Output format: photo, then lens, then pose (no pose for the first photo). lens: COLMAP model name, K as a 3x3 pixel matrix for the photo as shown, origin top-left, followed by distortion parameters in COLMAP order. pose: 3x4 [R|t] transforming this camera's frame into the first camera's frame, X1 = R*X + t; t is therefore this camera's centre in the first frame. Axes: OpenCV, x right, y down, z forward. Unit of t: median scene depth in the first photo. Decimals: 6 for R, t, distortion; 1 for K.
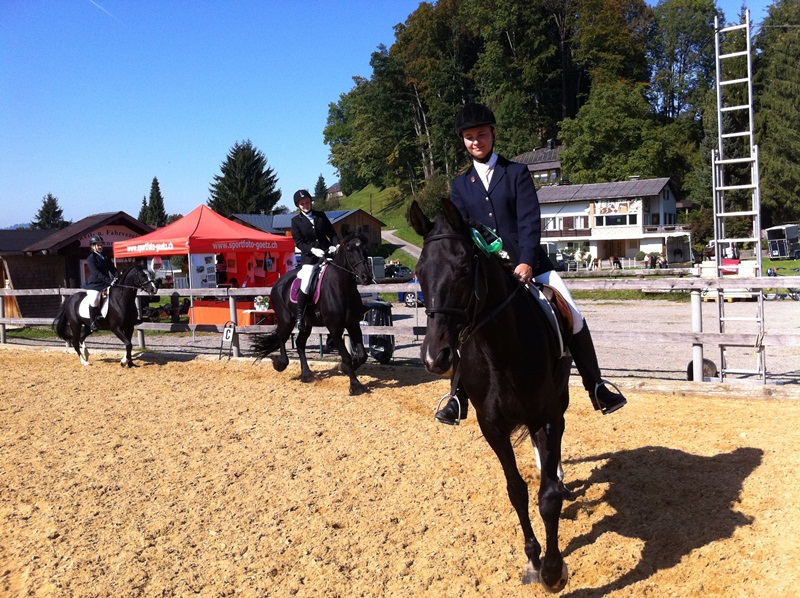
lens RADIAL K [[752.5, 0, 409.8], [0, 752.5, 312.0], [0, 0, 1]] dist [0.090227, -0.284330]
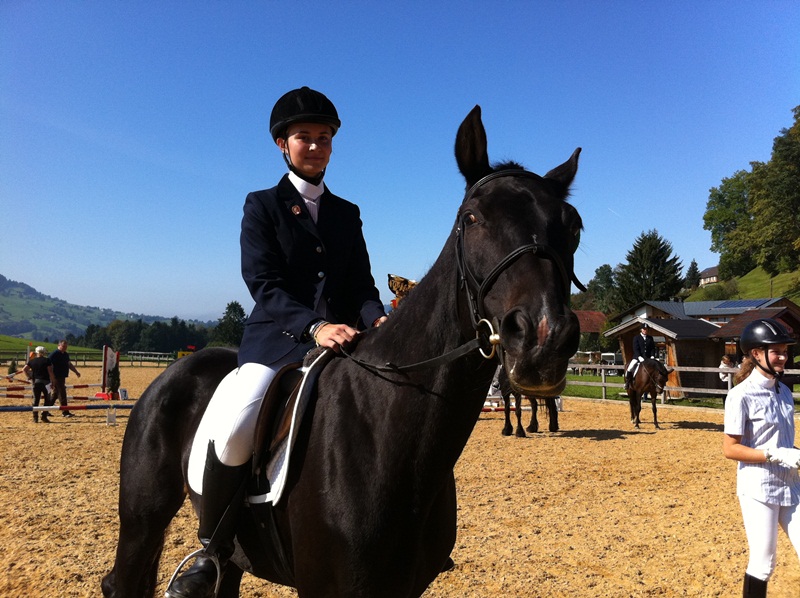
lens RADIAL K [[755.3, 0, 410.5], [0, 755.3, 306.0], [0, 0, 1]] dist [0.090144, -0.269409]
pose [[0.906047, 0.015542, -0.422892, -0.080473], [-0.065402, 0.992461, -0.103648, 0.005790], [0.418093, 0.121567, 0.900233, -0.064544]]
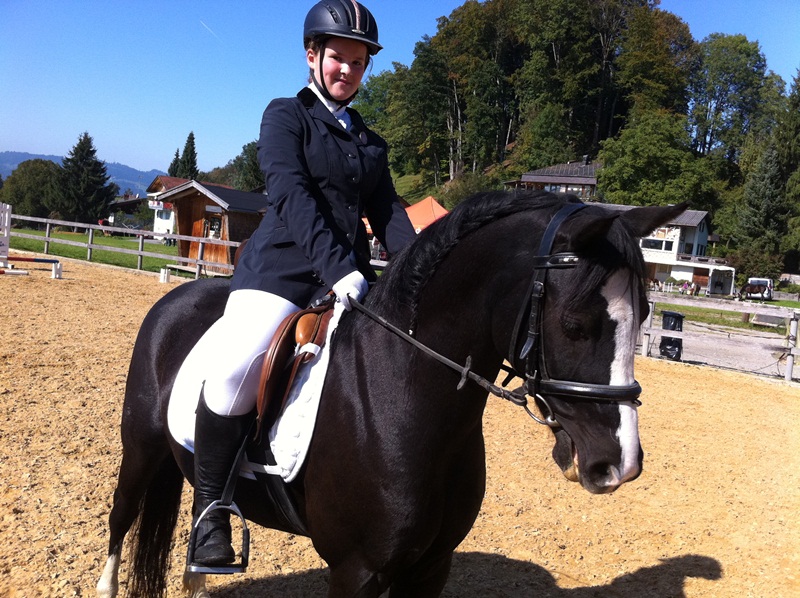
lens RADIAL K [[756.9, 0, 407.5], [0, 756.9, 294.2], [0, 0, 1]] dist [0.092800, -0.294042]
pose [[0.988775, 0.146770, 0.027984, -0.057719], [-0.146580, 0.989160, -0.008727, 0.003698], [-0.028961, 0.004527, 0.999570, -0.027428]]
